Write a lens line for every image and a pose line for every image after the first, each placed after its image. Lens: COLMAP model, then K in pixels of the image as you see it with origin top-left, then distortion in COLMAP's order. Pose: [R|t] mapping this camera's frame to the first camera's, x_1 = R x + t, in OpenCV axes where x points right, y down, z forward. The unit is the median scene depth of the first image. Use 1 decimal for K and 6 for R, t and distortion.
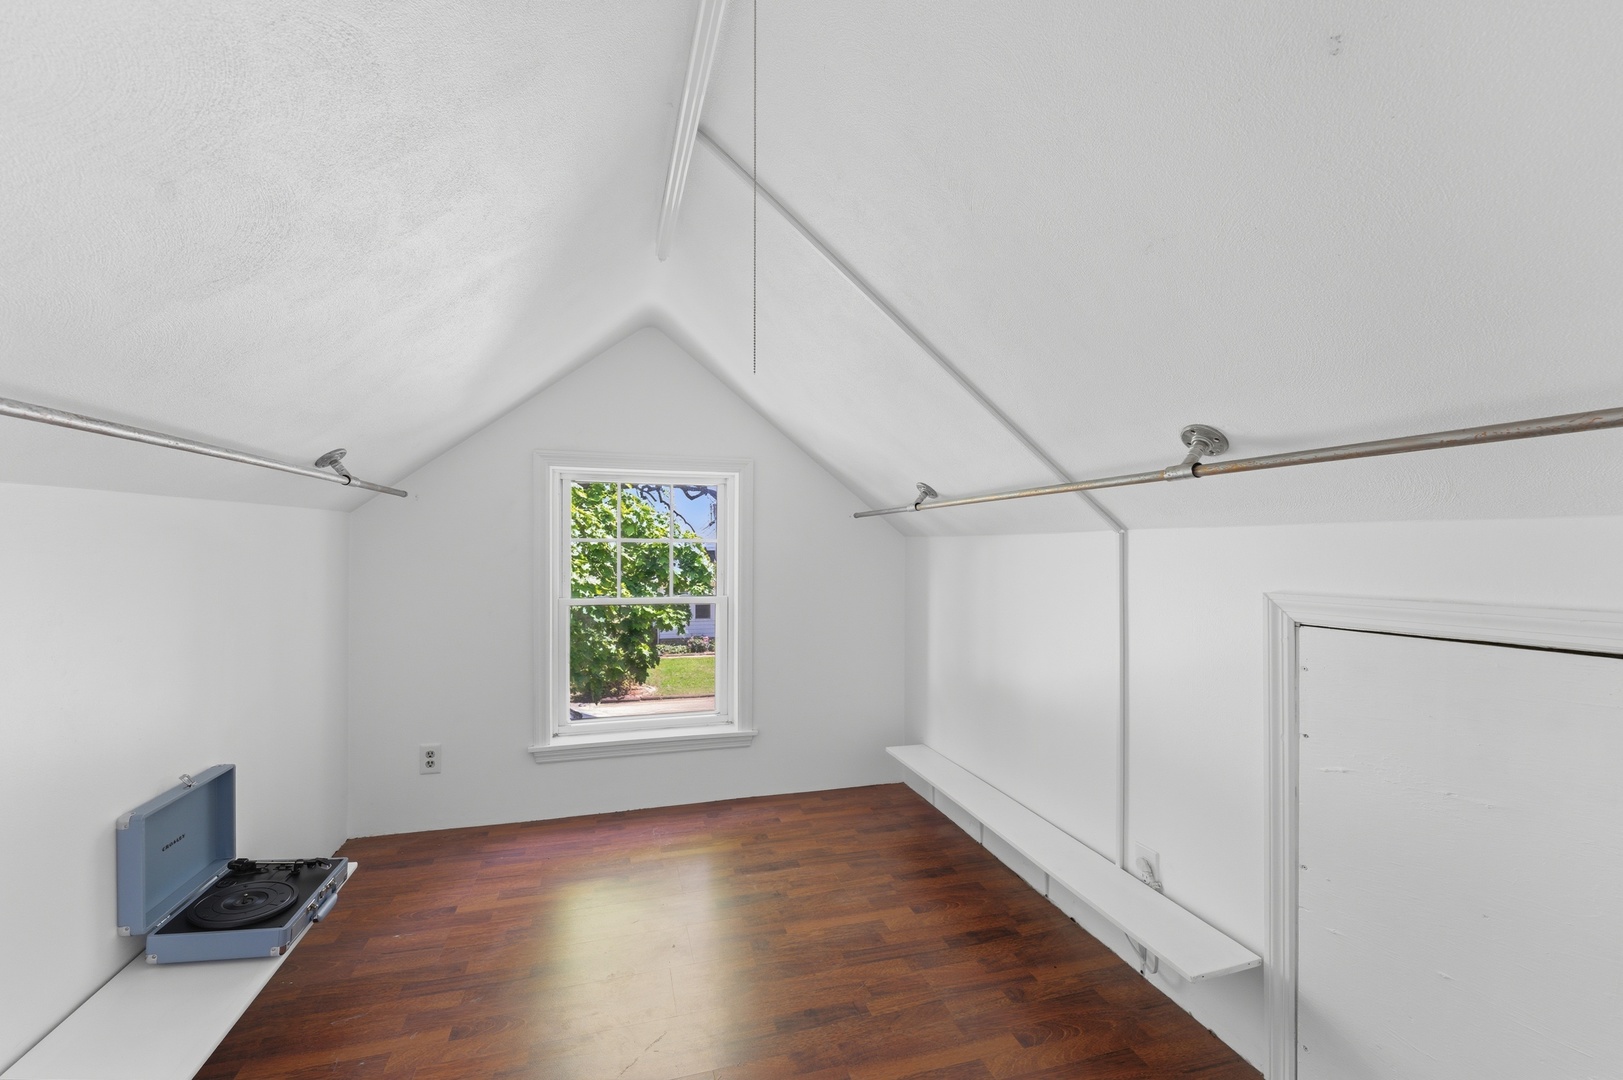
lens RADIAL K [[656.8, 0, 812.3], [0, 656.8, 539.4], [0, 0, 1]] dist [0.000136, 0.000255]
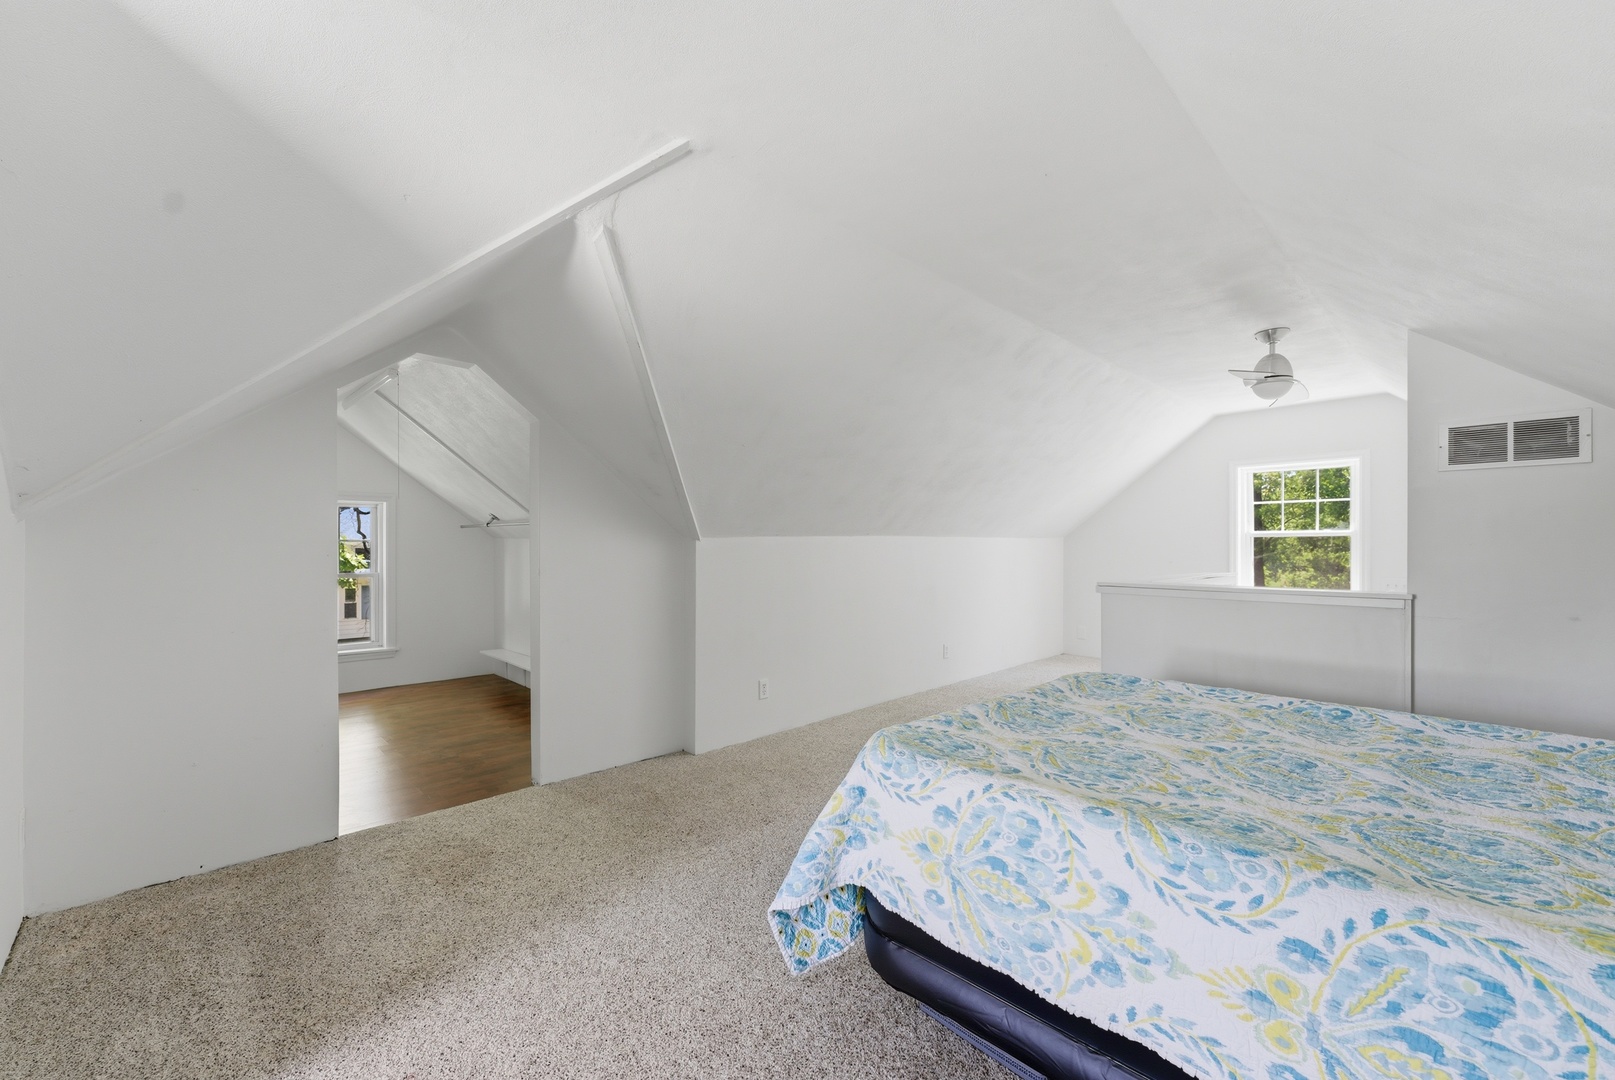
lens RADIAL K [[653.6, 0, 808.3], [0, 653.6, 539.4], [0, 0, 1]] dist [0.000136, 0.000255]
pose [[0.888964, -0.000293, 0.457977, 0.097411], [-0.001439, 0.999993, 0.003432, -0.010918], [-0.457975, -0.003709, 0.888958, -1.174908]]
